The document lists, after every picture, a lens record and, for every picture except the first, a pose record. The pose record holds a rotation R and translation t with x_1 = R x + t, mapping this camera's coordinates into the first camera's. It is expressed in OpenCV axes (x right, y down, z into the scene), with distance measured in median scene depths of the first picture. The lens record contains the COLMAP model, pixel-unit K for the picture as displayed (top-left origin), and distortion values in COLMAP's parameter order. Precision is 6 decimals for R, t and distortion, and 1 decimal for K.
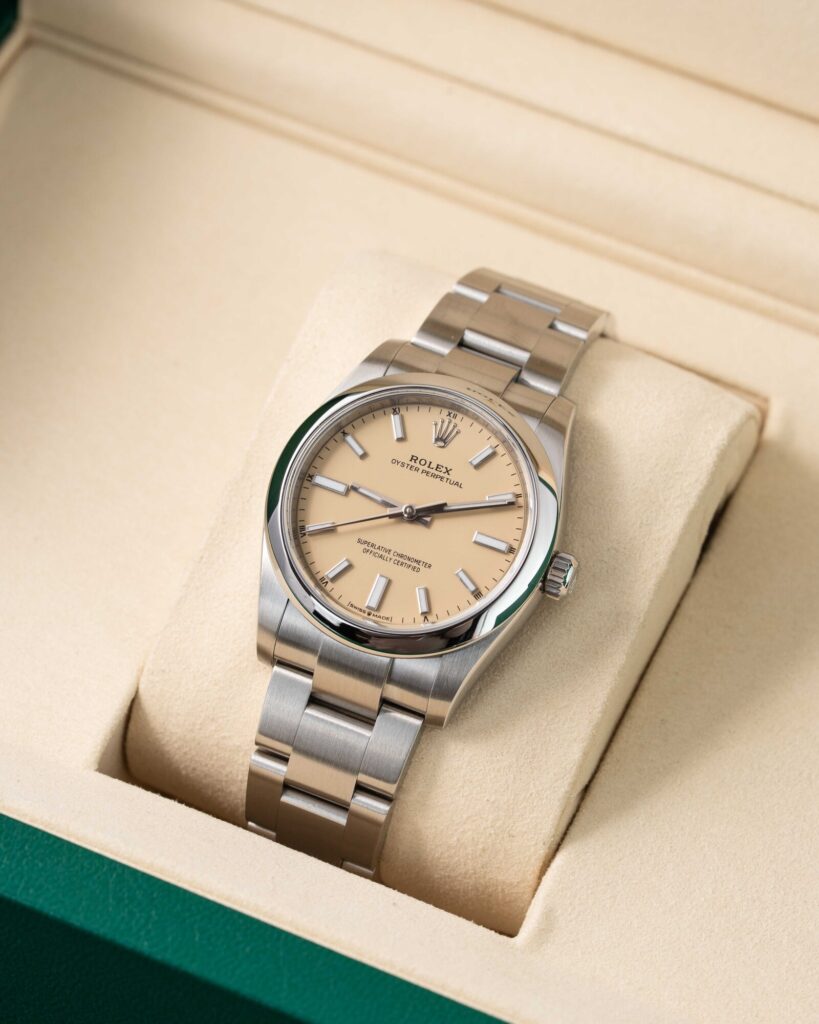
lens RADIAL K [[2906.7, 0, 410.6], [0, 2906.7, 505.5], [0, 0, 1]] dist [0.141151, 0.000000]
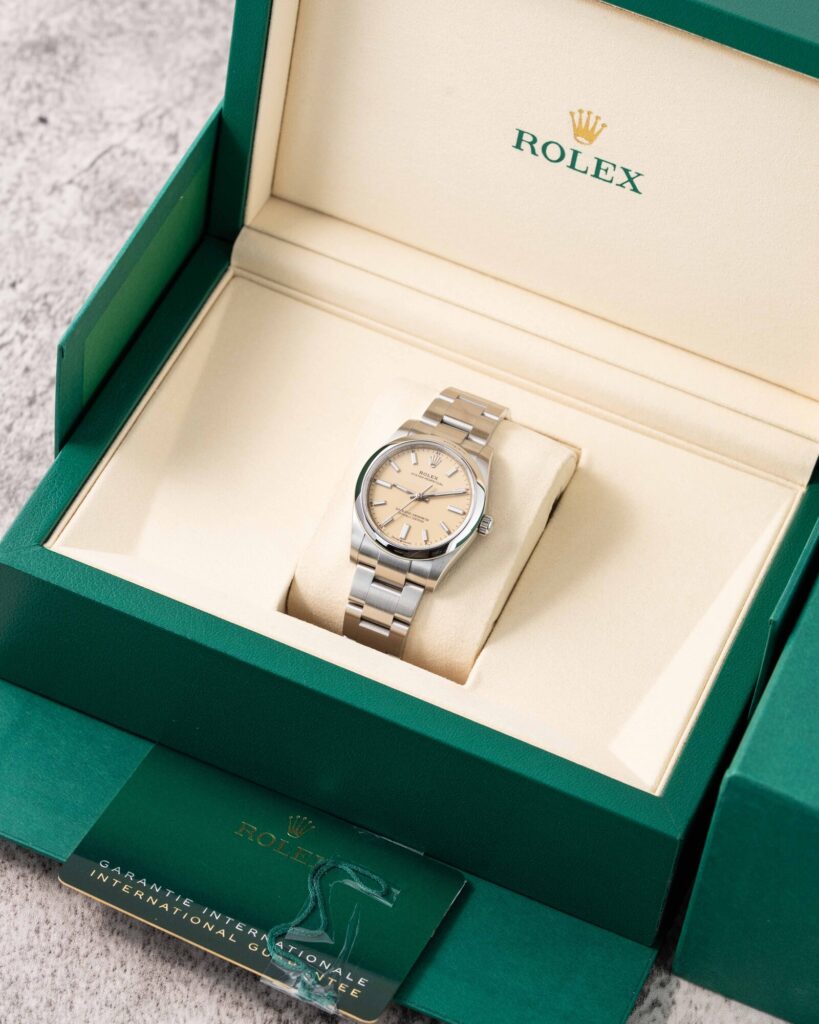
lens RADIAL K [[2906.7, 0, 407.8], [0, 2906.7, 514.6], [0, 0, 1]] dist [0.141151, 0.000000]
pose [[0.999002, 0.012529, 0.042875, -0.103998], [-0.011672, 0.999728, -0.020196, 0.061087], [-0.043117, 0.019676, 0.998876, -1.228244]]
